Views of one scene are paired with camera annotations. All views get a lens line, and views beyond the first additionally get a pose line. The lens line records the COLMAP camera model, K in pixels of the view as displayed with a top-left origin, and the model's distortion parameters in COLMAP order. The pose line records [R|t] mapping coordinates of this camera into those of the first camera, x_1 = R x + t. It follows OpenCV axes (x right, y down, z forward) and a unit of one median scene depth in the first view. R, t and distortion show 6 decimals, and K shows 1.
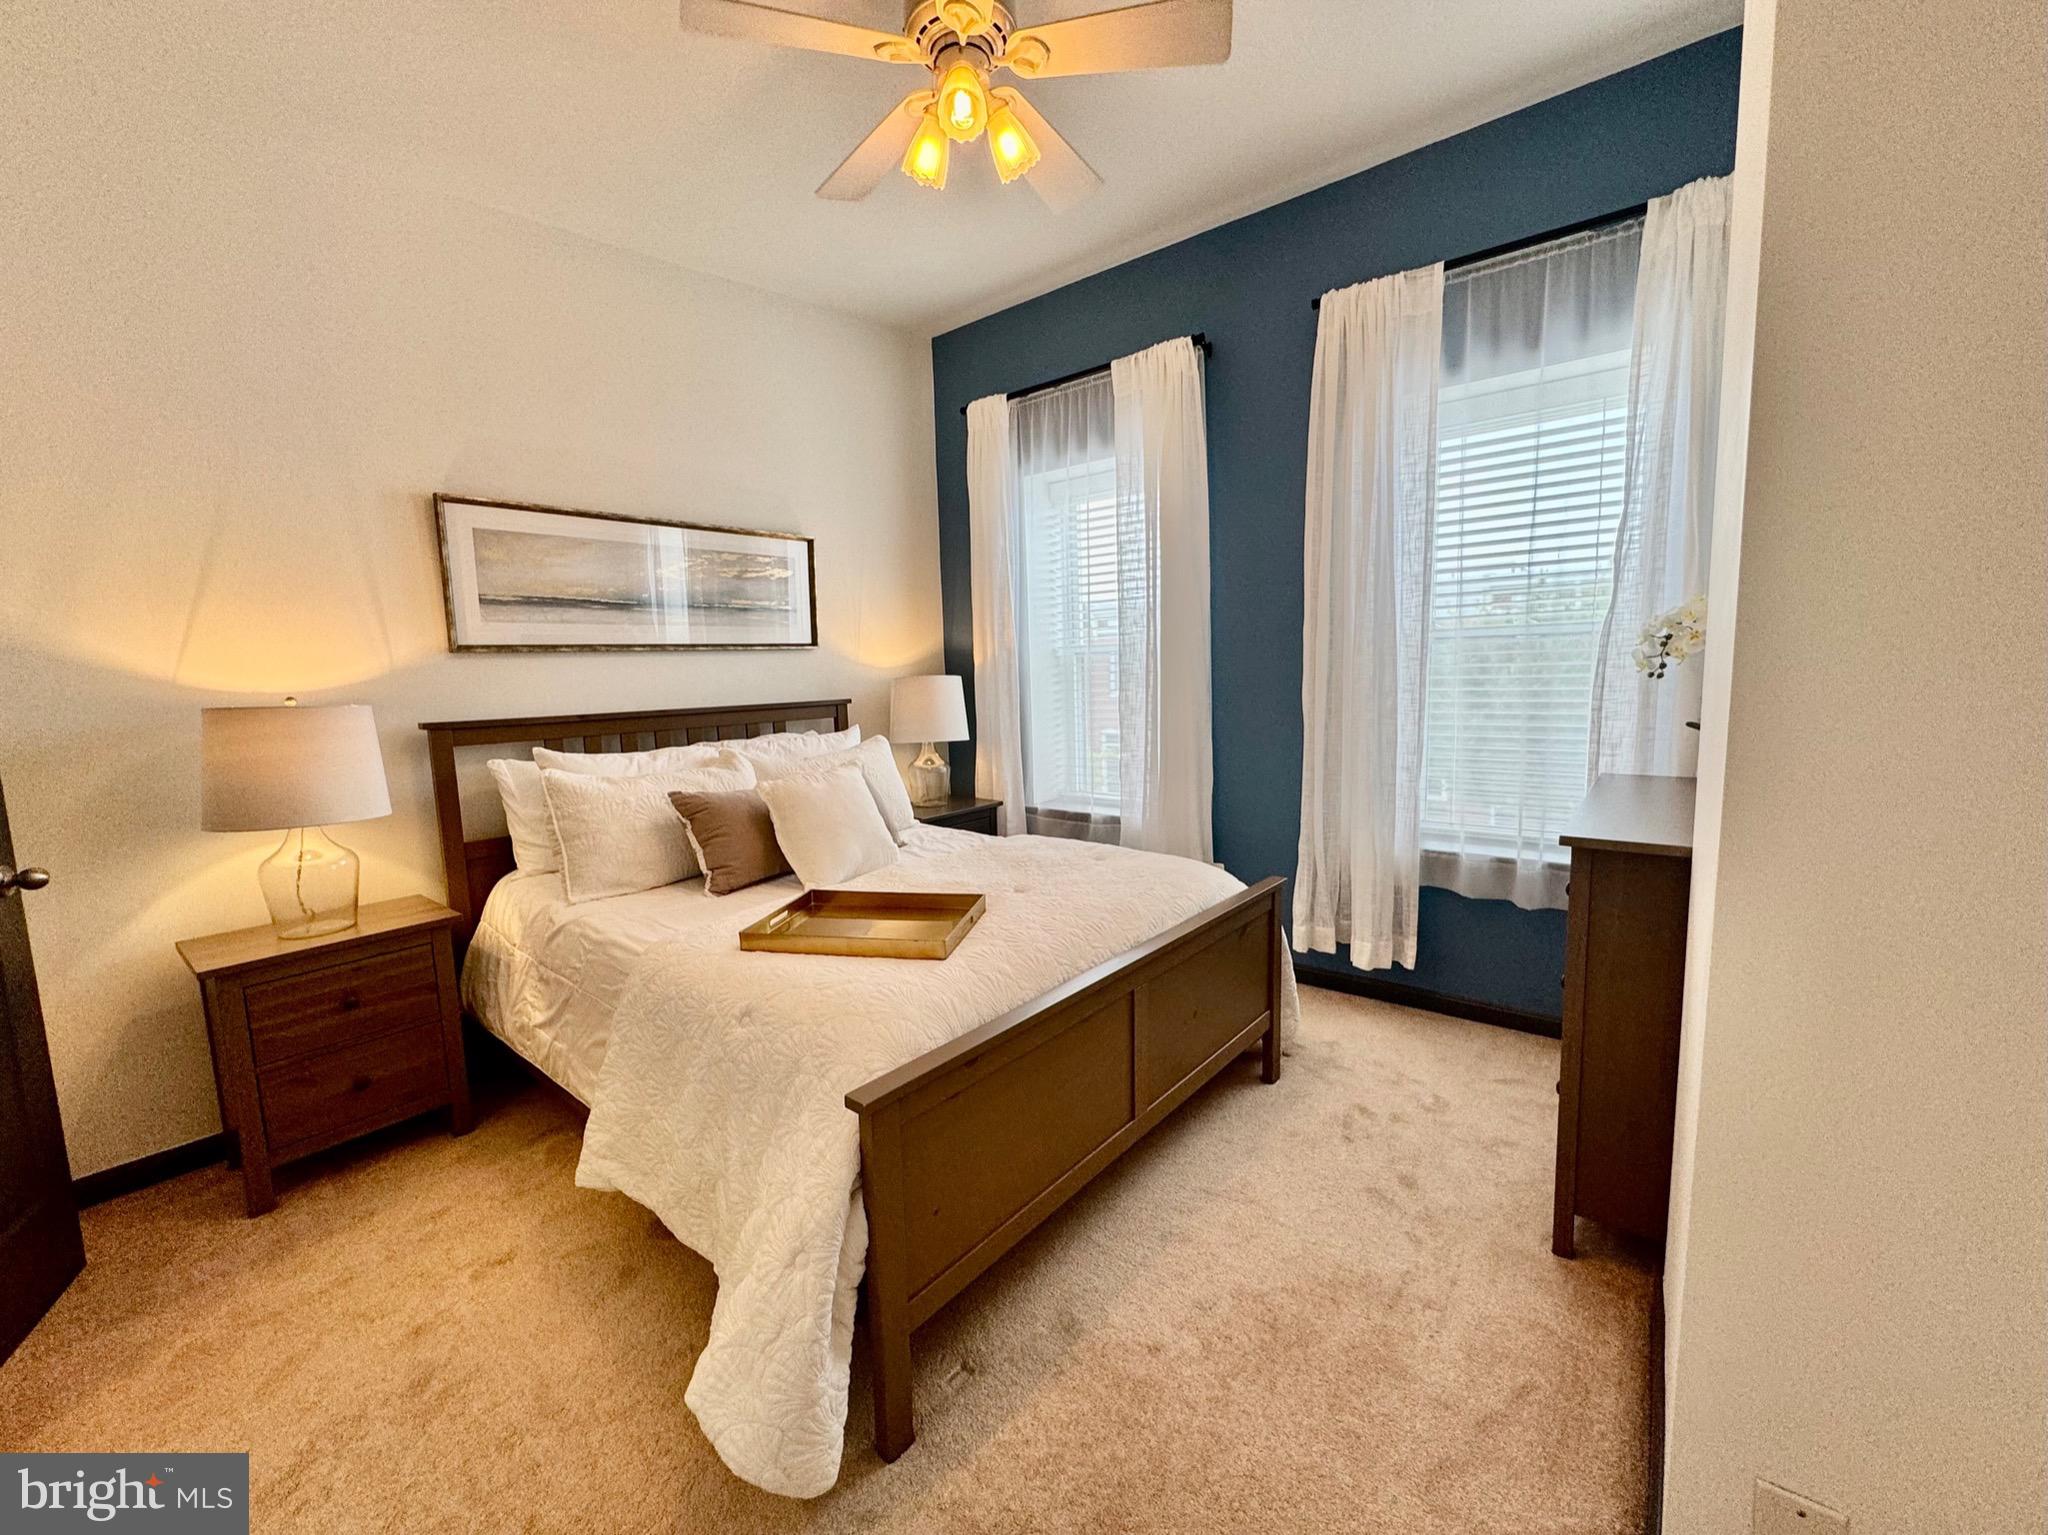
lens RADIAL K [[822.3, 0, 1018.9], [0, 822.3, 769.7], [0, 0, 1]] dist [-0.002579, -0.000237]
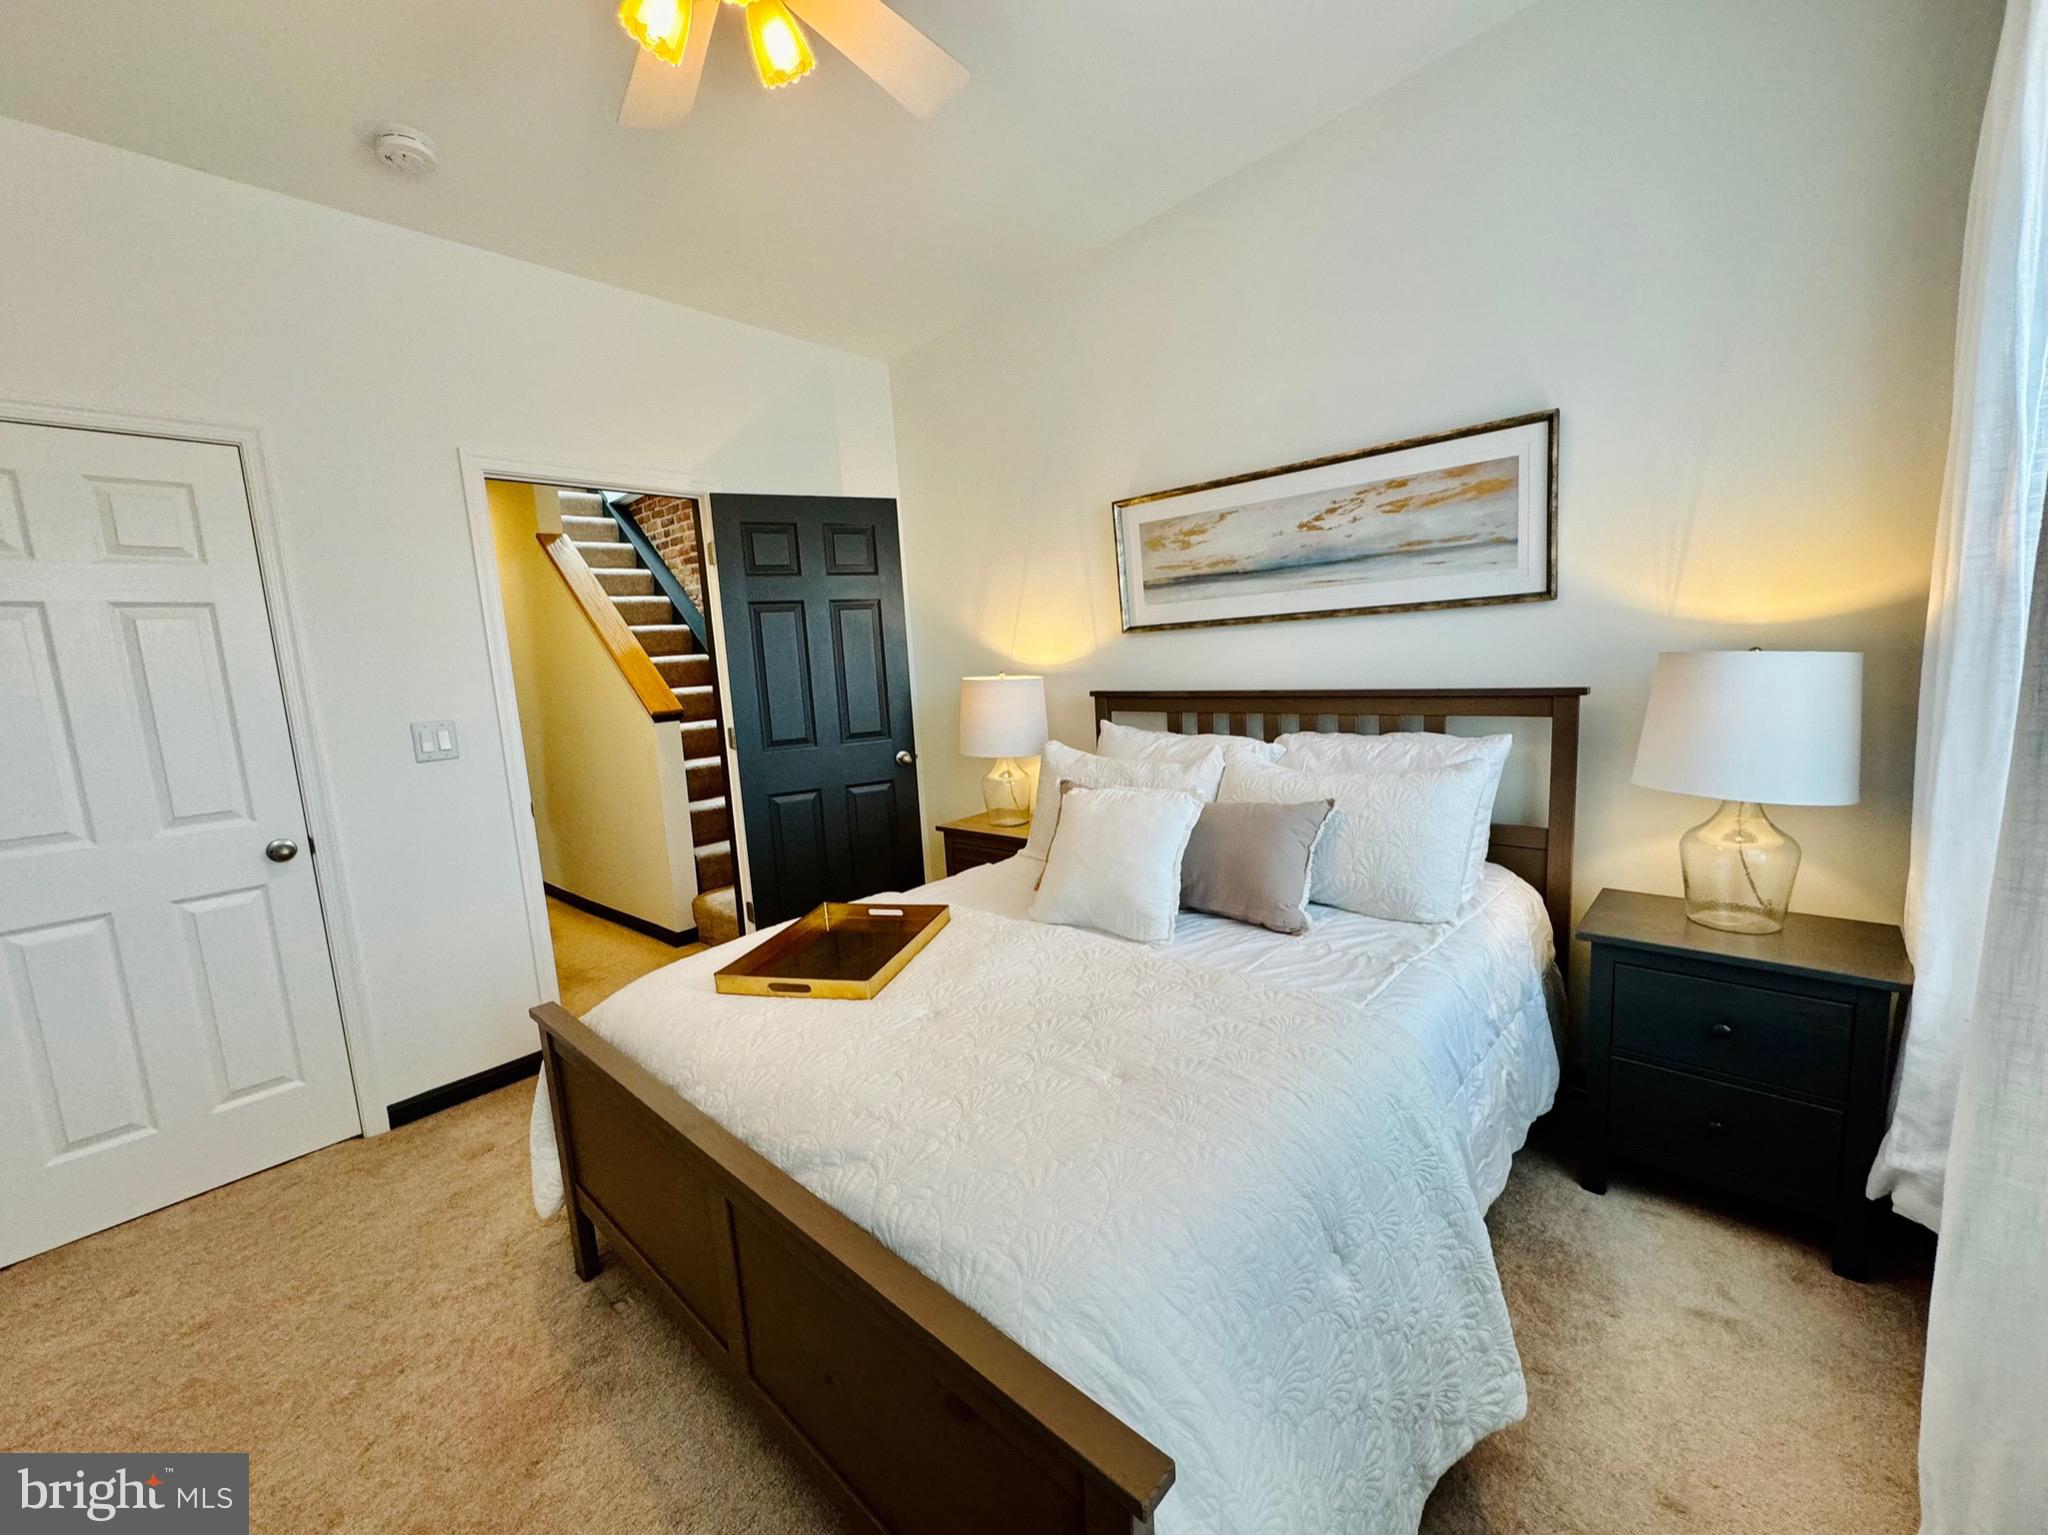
lens RADIAL K [[822.3, 0, 1018.9], [0, 822.3, 769.7], [0, 0, 1]] dist [-0.002579, -0.000237]
pose [[-0.054613, 0.172171, -0.983552, 0.506608], [-0.066196, 0.982231, 0.175615, -0.139766], [0.996311, 0.074698, -0.042245, 0.862342]]
